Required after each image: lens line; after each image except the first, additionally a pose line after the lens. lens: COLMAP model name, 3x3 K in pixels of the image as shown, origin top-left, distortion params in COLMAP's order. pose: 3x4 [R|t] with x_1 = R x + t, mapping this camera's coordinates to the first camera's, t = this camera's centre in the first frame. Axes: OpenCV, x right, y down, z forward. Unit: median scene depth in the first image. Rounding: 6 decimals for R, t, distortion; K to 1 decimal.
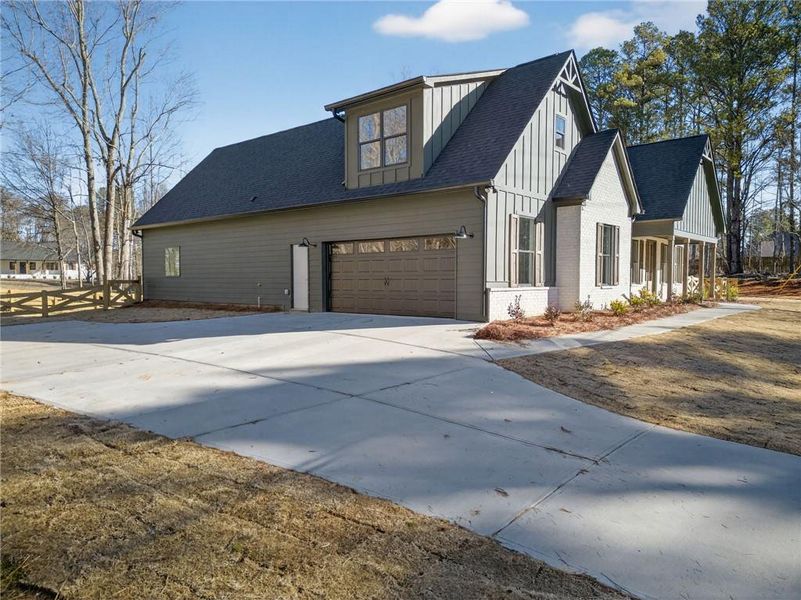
lens RADIAL K [[551.2, 0, 401.1], [0, 551.2, 298.8], [0, 0, 1]] dist [0.033221, -0.007212]
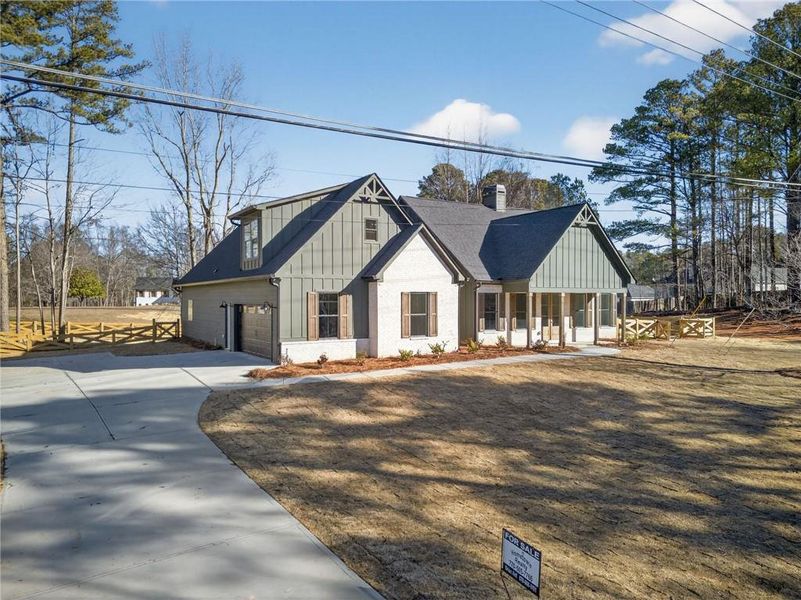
lens RADIAL K [[551.2, 0, 400.6], [0, 551.2, 301.0], [0, 0, 1]] dist [0.033221, -0.007212]
pose [[0.956023, 0.000727, -0.293292, 0.752546], [-0.010576, 0.999432, -0.031996, -0.072194], [0.293103, 0.033690, 0.955487, -0.306894]]
